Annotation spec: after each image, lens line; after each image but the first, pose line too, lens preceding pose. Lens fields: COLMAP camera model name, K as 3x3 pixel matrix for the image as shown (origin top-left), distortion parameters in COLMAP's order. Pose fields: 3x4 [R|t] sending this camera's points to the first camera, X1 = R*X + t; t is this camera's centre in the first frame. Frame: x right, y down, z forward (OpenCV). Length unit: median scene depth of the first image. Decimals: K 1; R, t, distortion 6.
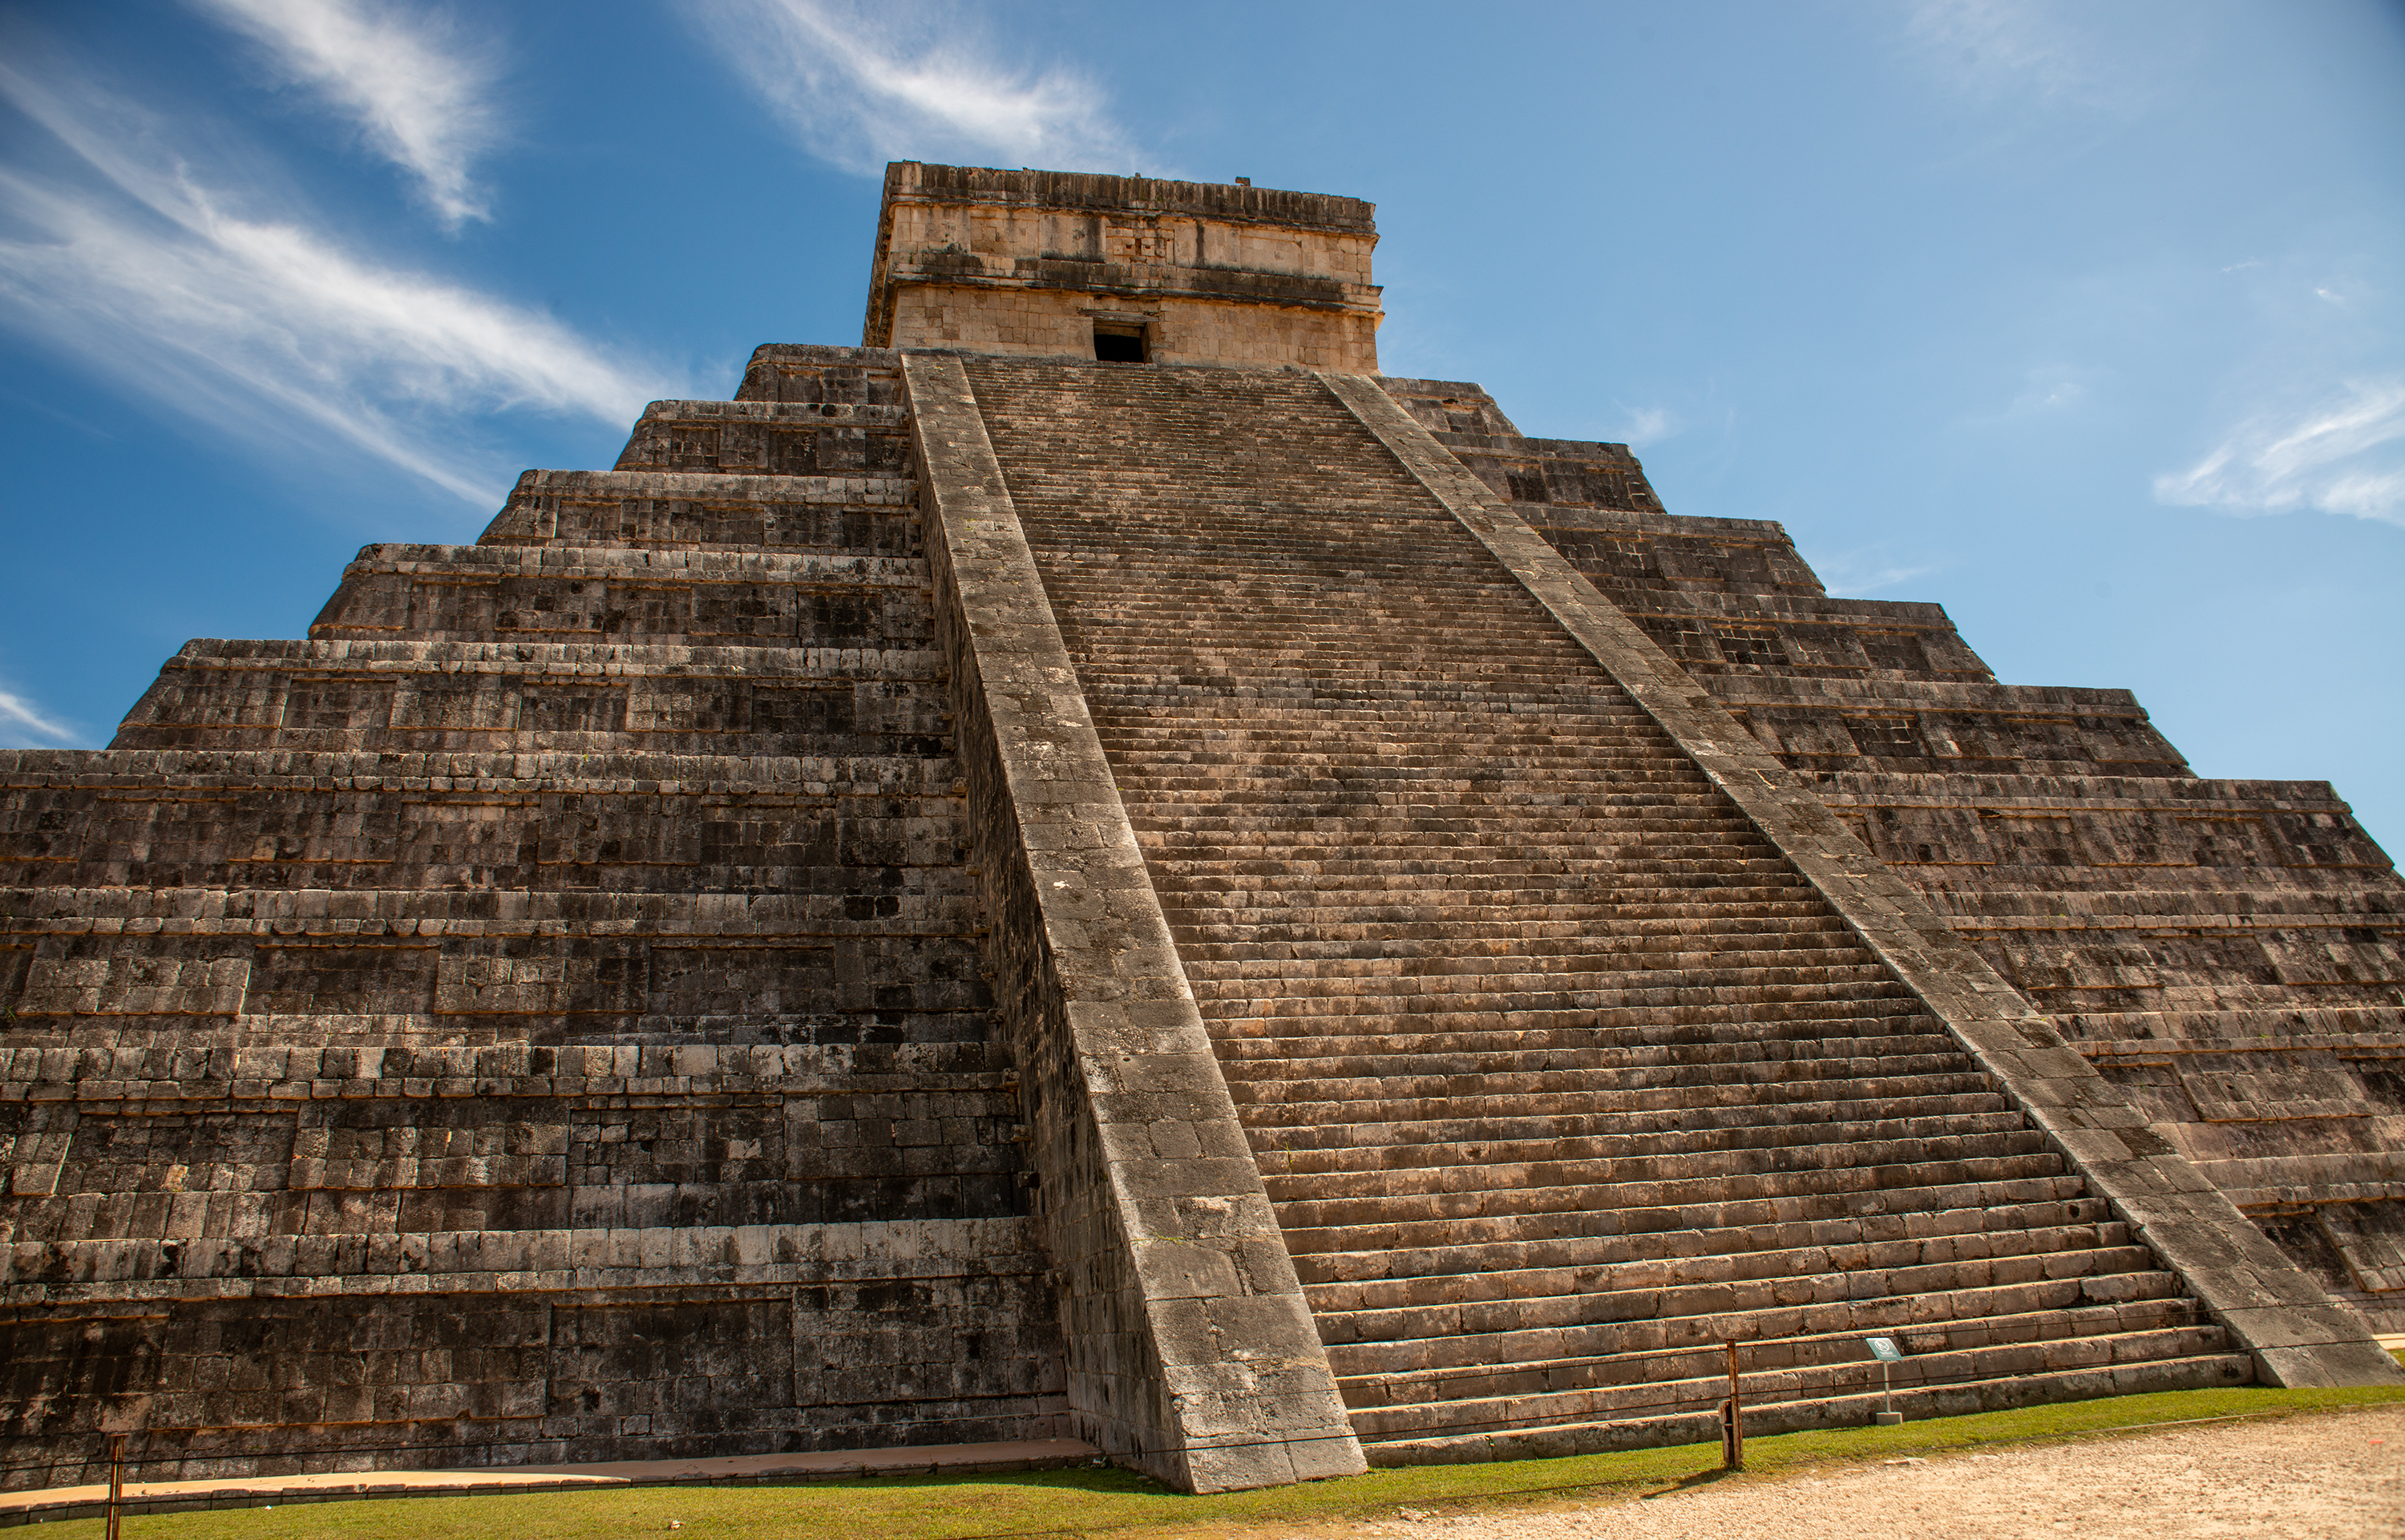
lens RADIAL K [[1952.1, 0, 1194.5], [0, 1952.1, 833.2], [0, 0, 1]] dist [-0.193094, 0.146774]
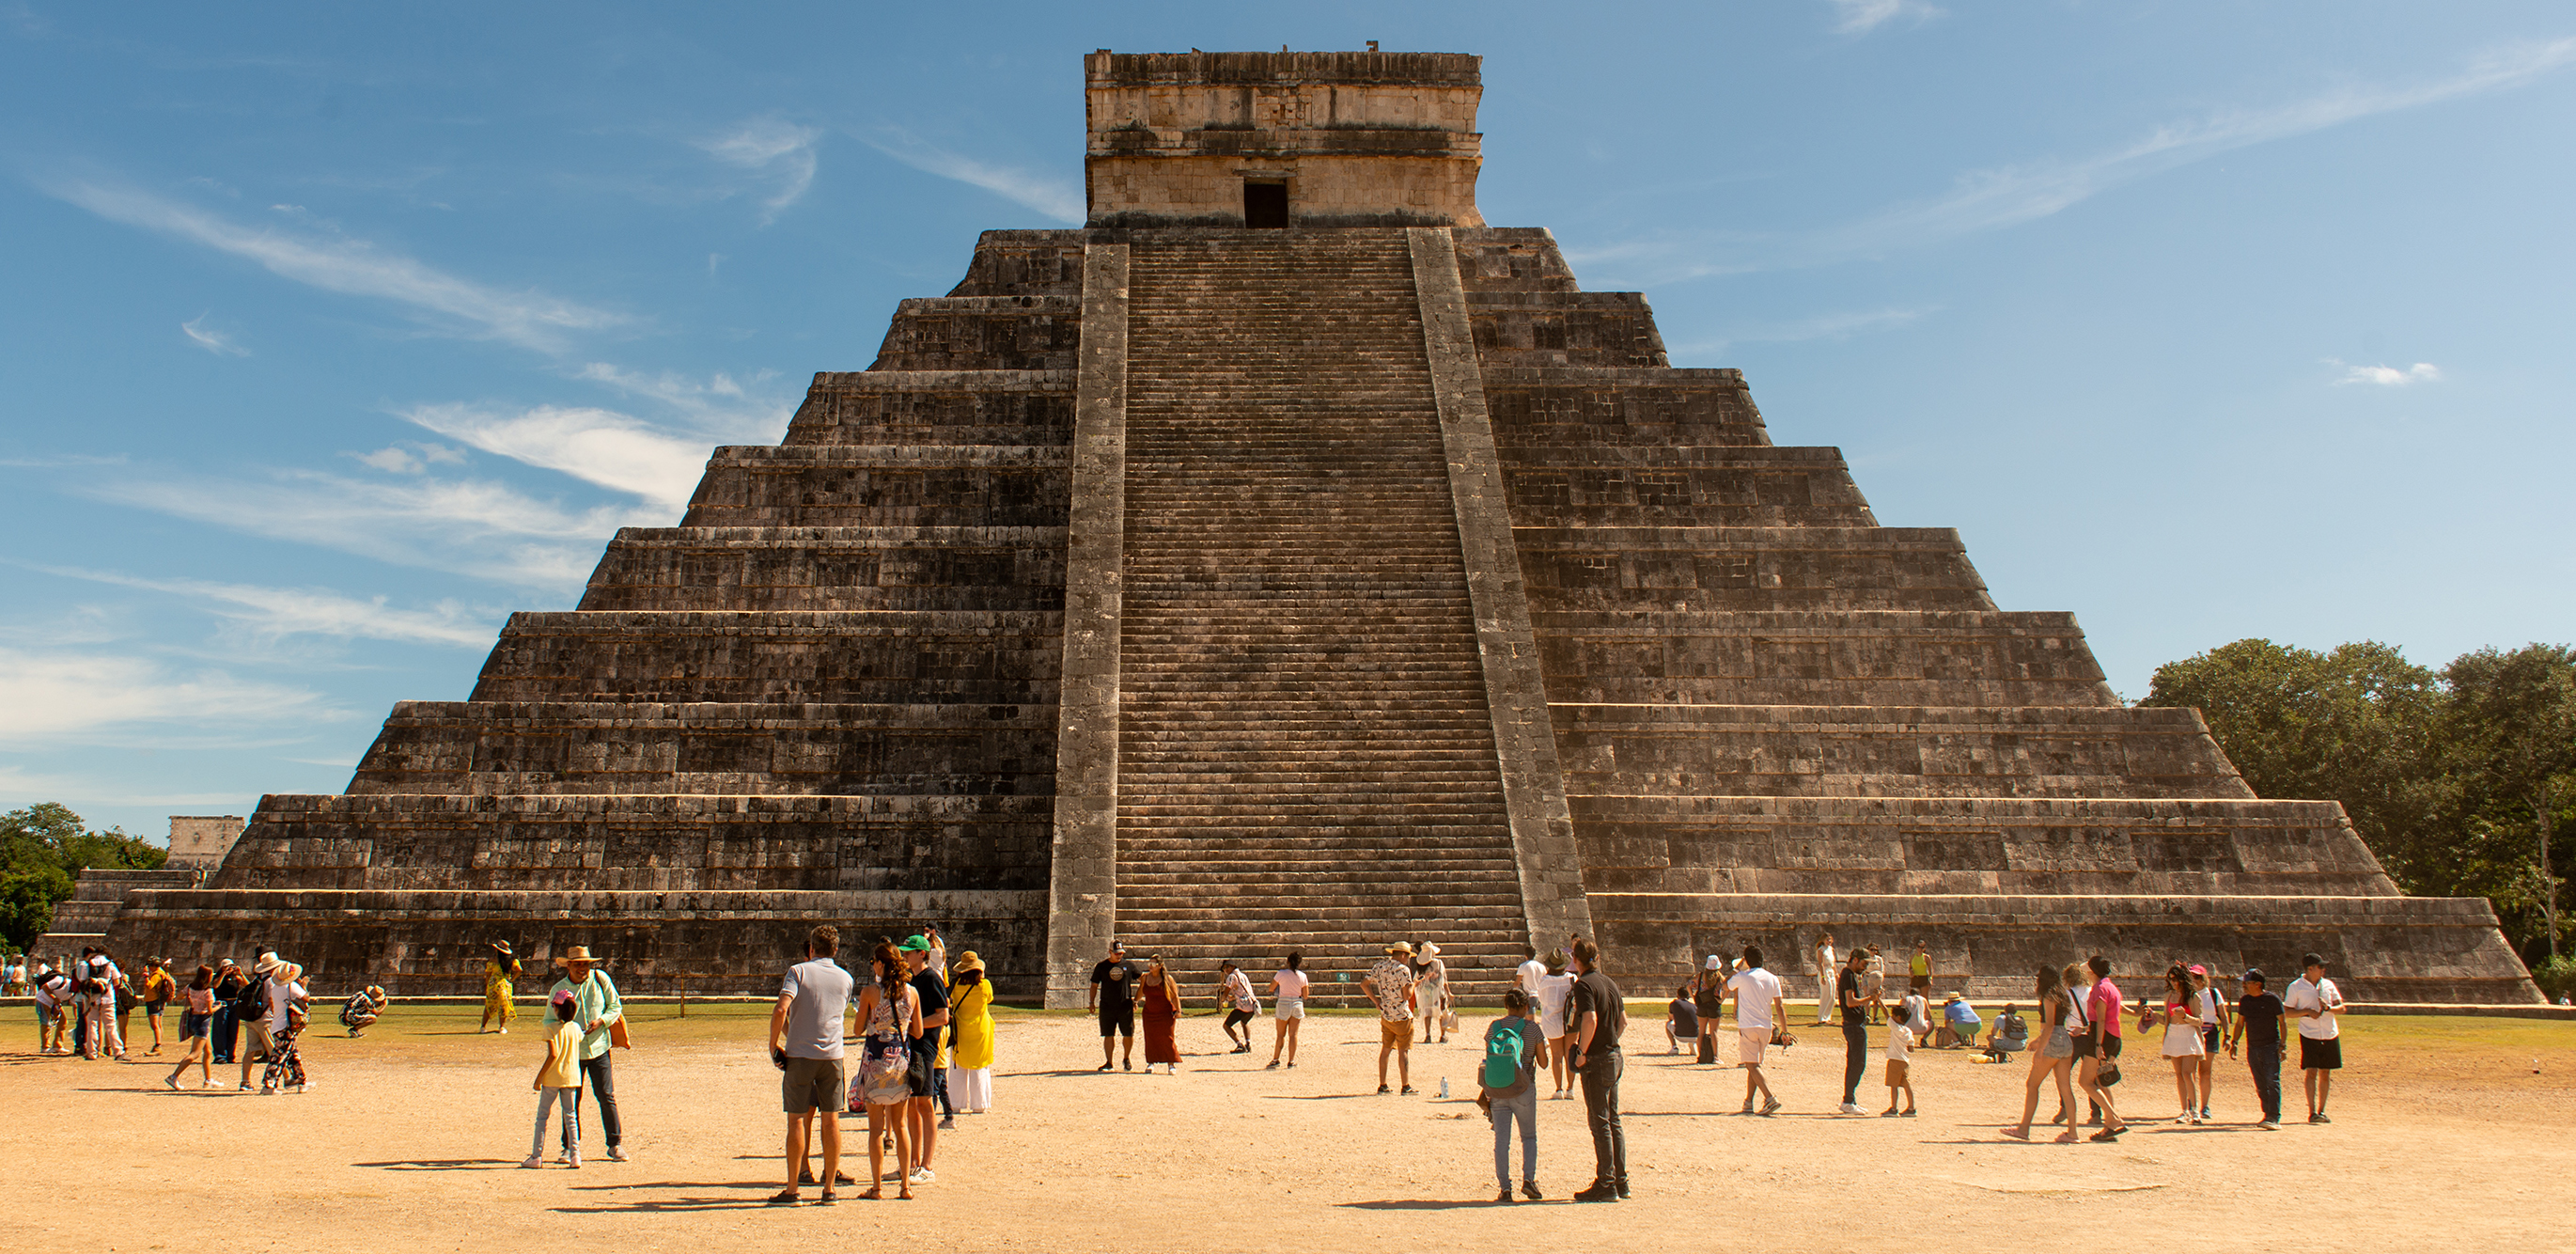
lens RADIAL K [[2574.5, 0, 1132.5], [0, 2574.5, 634.0], [0, 0, 1]] dist [-0.032446, -0.007682]
pose [[0.972550, 0.026470, -0.231184, 0.415075], [0.005677, 0.990514, 0.137295, -0.298680], [0.232625, -0.134839, 0.963174, -1.055895]]
